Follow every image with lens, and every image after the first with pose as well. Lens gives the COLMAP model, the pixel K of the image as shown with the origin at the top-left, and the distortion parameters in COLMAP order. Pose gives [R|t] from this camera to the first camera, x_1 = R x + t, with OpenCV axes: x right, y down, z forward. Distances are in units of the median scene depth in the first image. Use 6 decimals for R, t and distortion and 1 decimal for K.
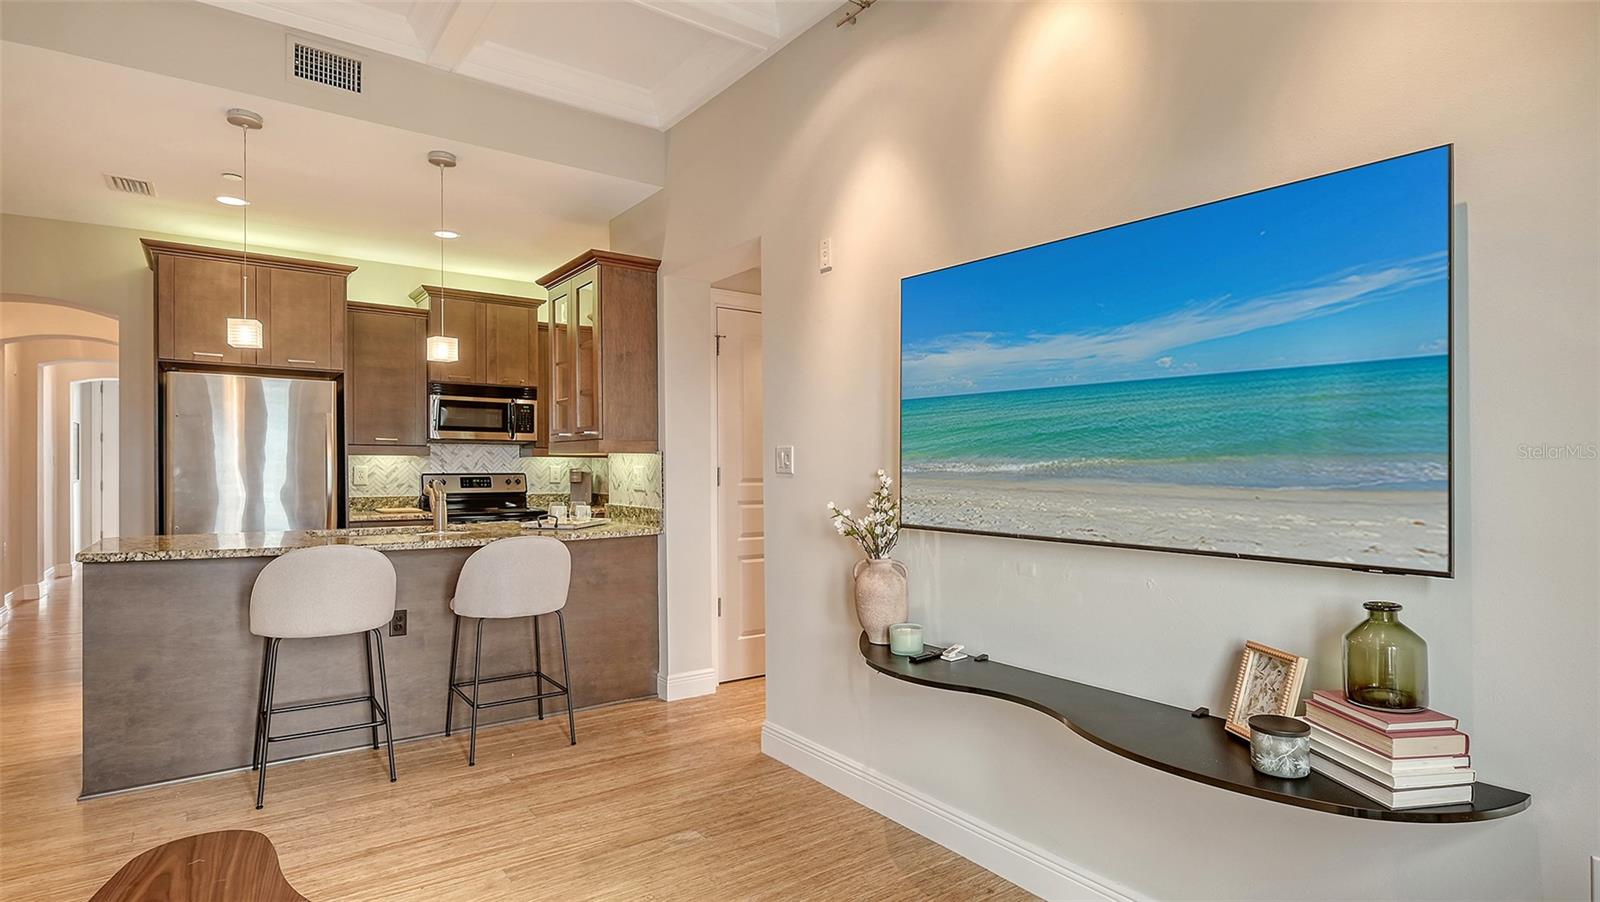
lens RADIAL K [[860.2, 0, 792.2], [0, 860.2, 464.9], [0, 0, 1]] dist [0.046721, -0.004922]
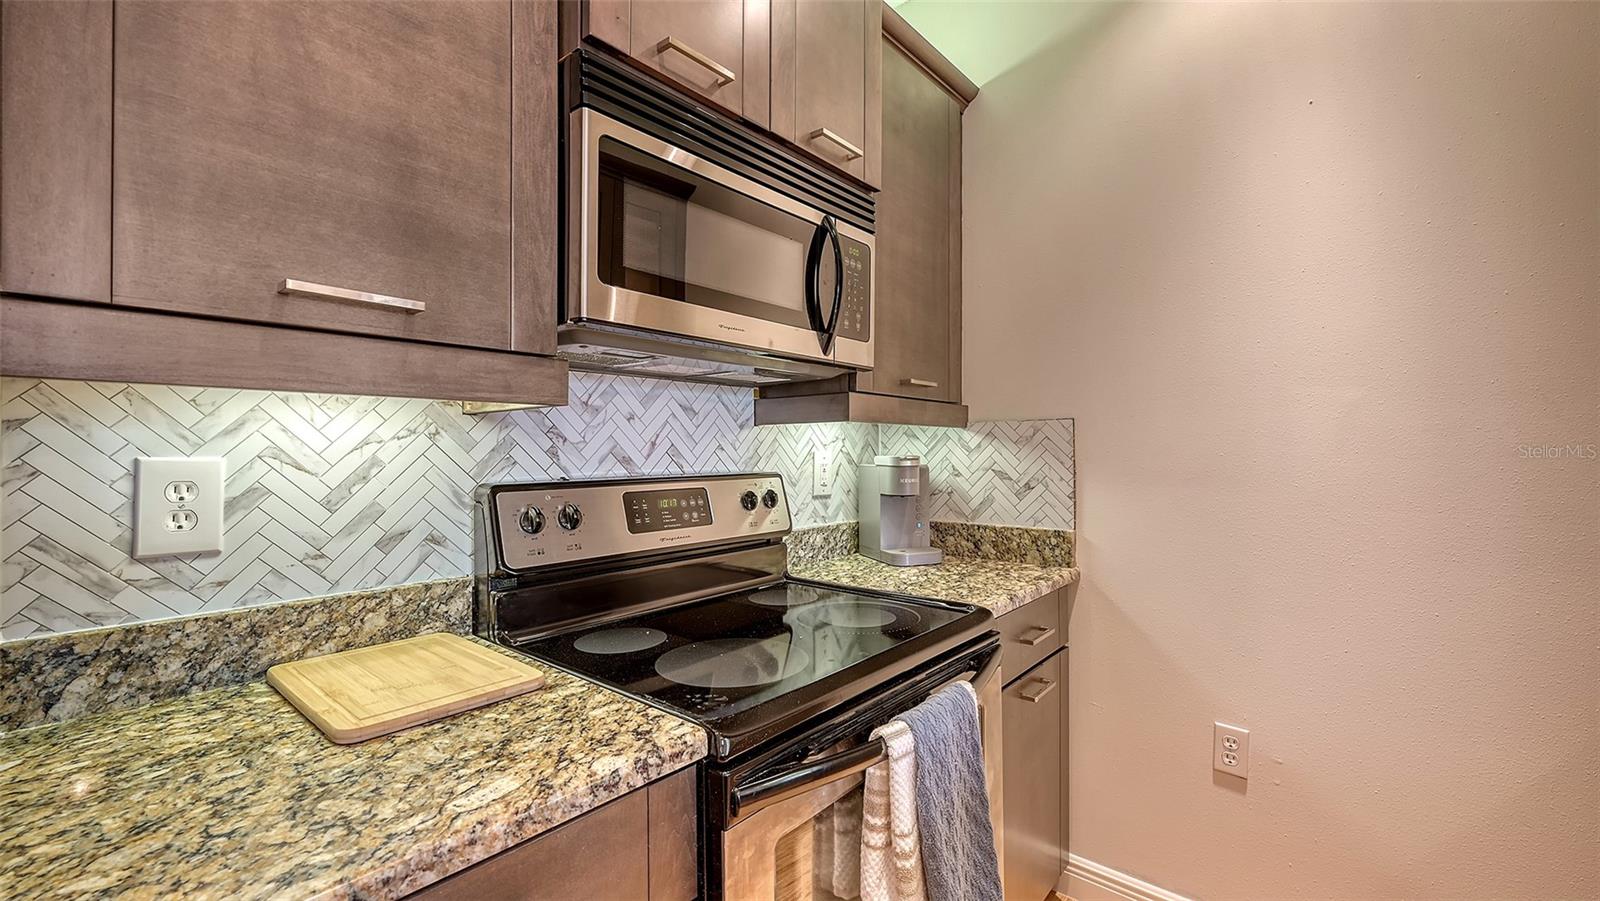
lens RADIAL K [[645.3, 0, 786.0], [0, 645.3, 445.3], [0, 0, 1]] dist [-0.003946, 0.001512]
pose [[0.967399, -0.004396, 0.253220, -0.388885], [0.006634, 0.999946, -0.007987, 0.001109], [-0.253171, 0.009407, 0.967376, 0.800539]]
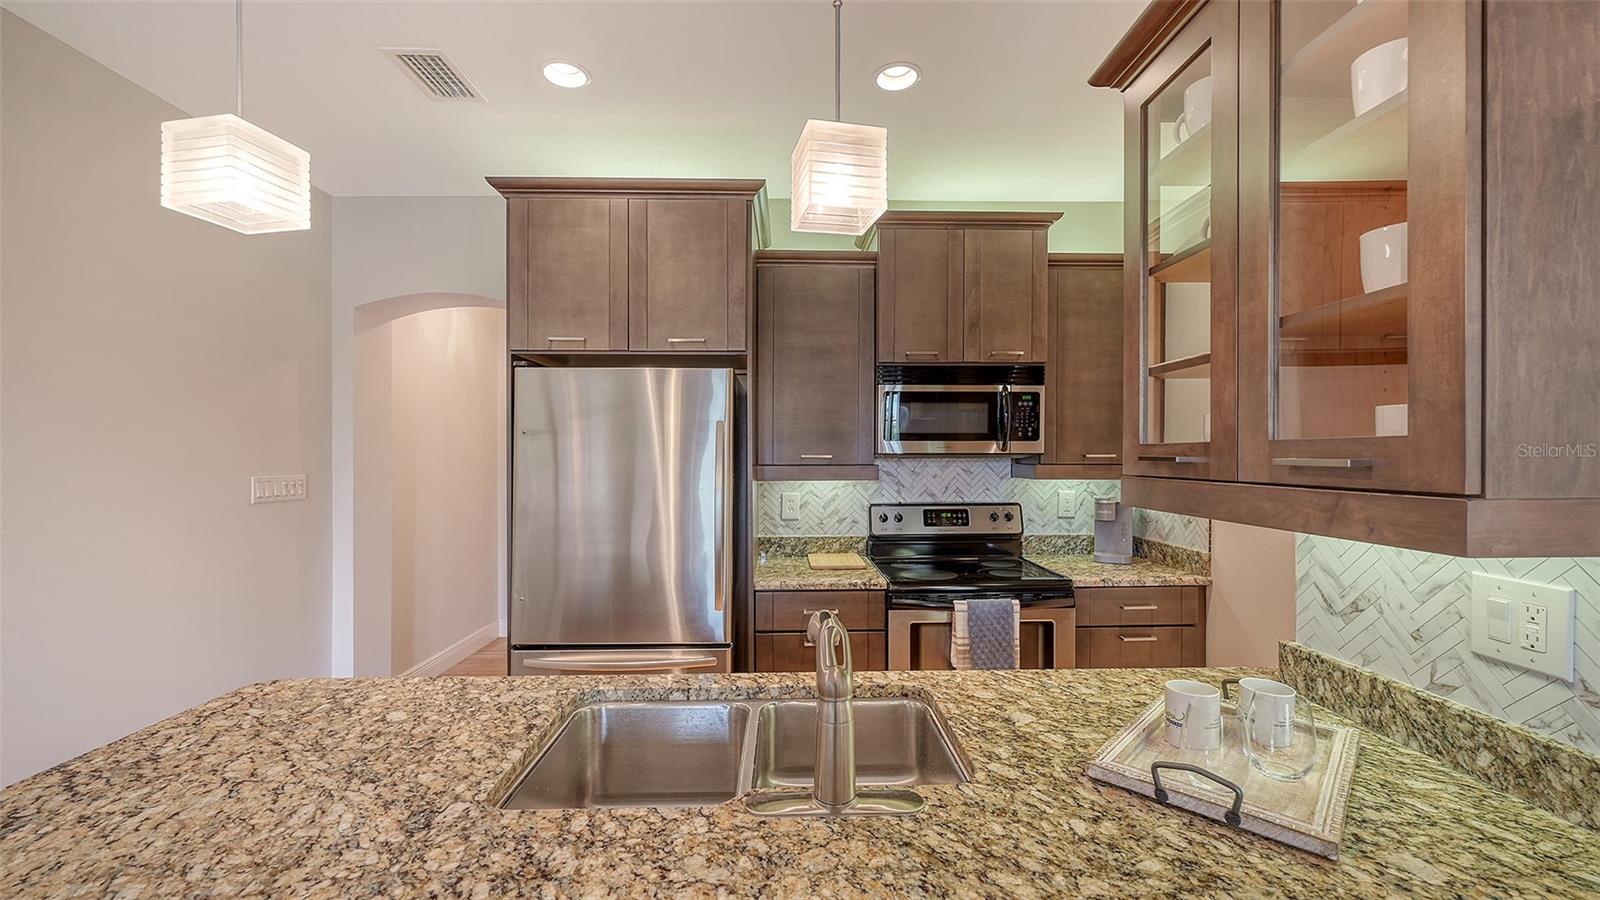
lens RADIAL K [[645.3, 0, 801.2], [0, 645.3, 464.9], [0, 0, 1]] dist [-0.003946, 0.001512]
pose [[0.838191, 0.005783, -0.545346, -0.196055], [0.005698, 0.999796, 0.019360, -0.030088], [0.545347, -0.019335, 0.837987, 0.544811]]
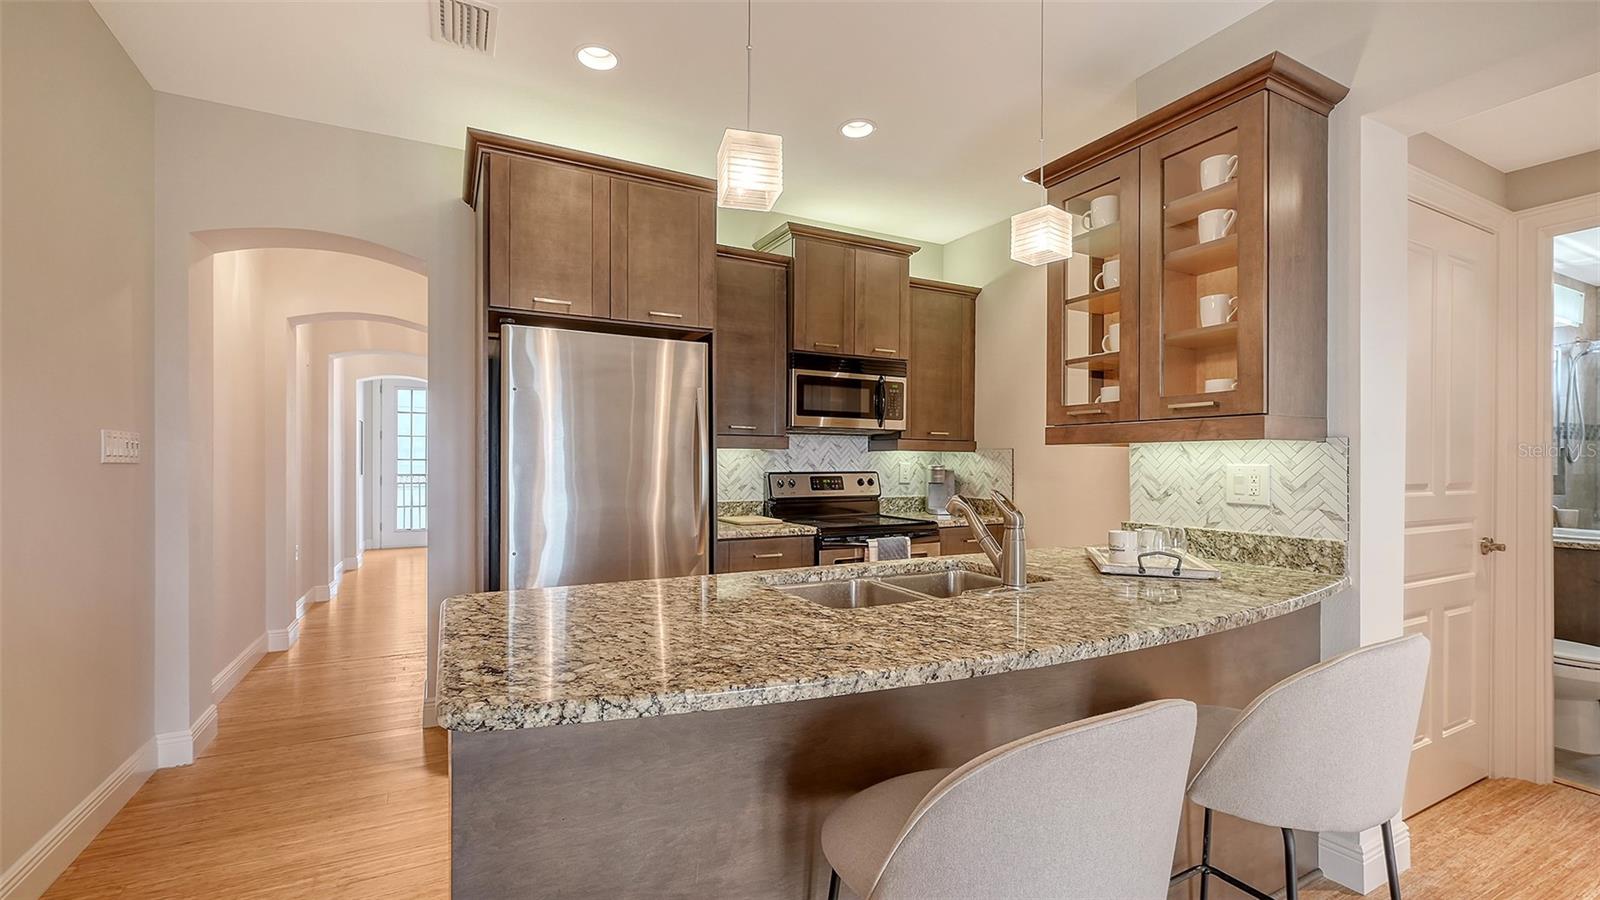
lens RADIAL K [[696.8, 0, 797.7], [0, 696.8, 457.3], [0, 0, 1]] dist [0.005399, 0.001285]
pose [[0.993995, 0.000680, -0.109420, -0.328810], [-0.001302, 0.999983, -0.005610, 0.000145], [0.109415, 0.005719, 0.993980, 0.379970]]
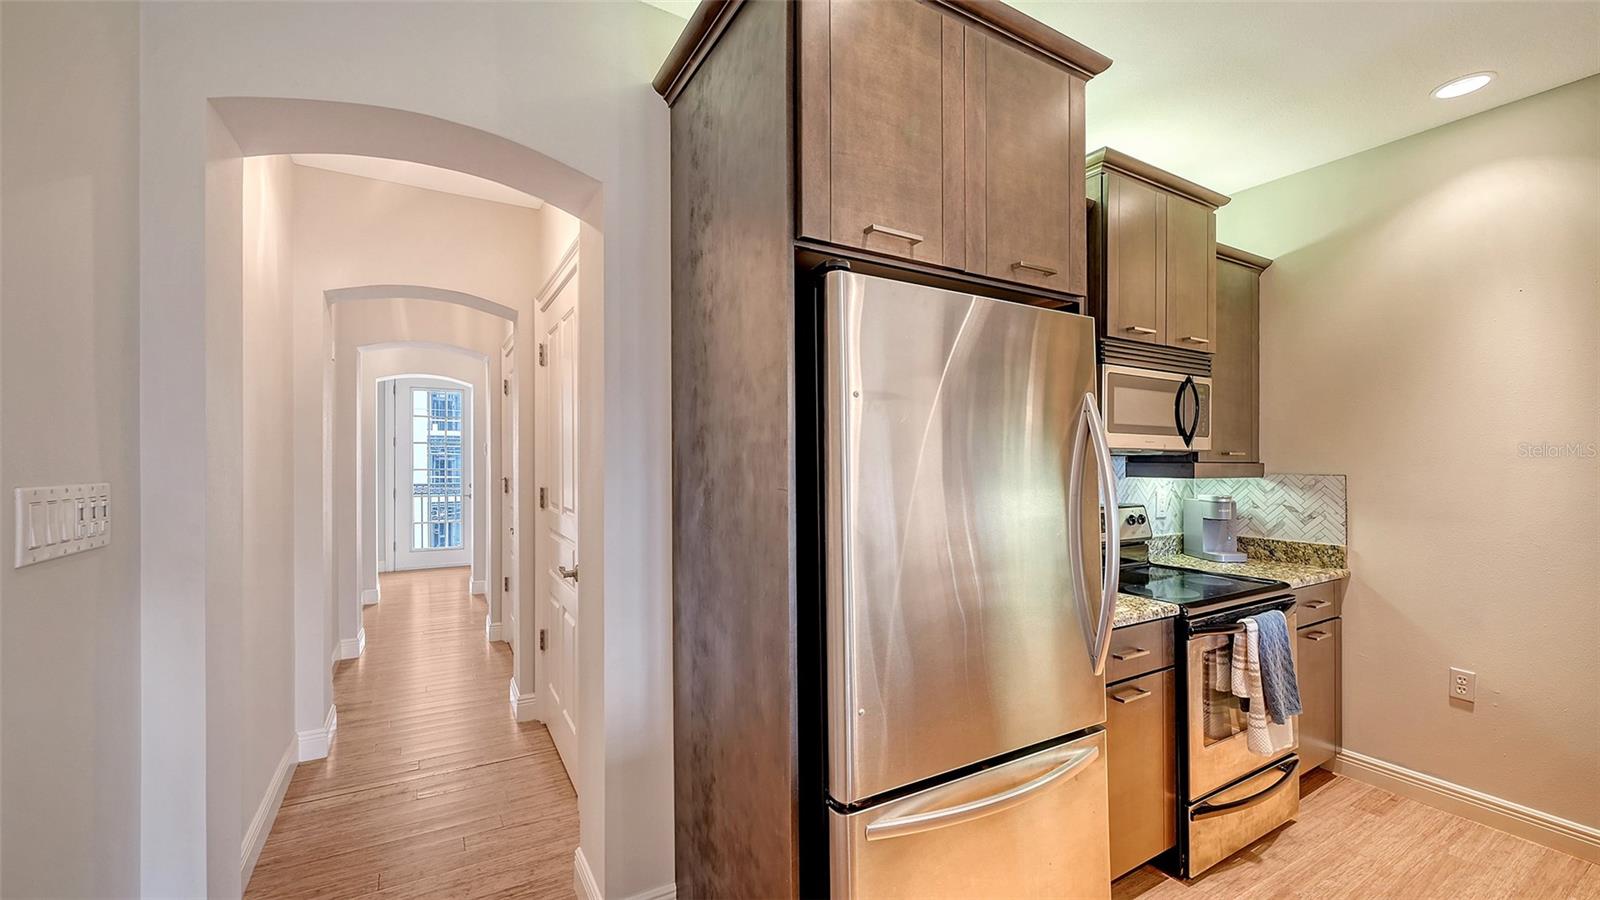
lens RADIAL K [[645.3, 0, 778.7], [0, 645.3, 449.2], [0, 0, 1]] dist [-0.003946, 0.001512]
pose [[0.998041, -0.000250, -0.062570, -0.556630], [-0.000600, 0.999908, -0.013568, -0.023111], [0.062568, 0.013579, 0.997948, 0.575907]]
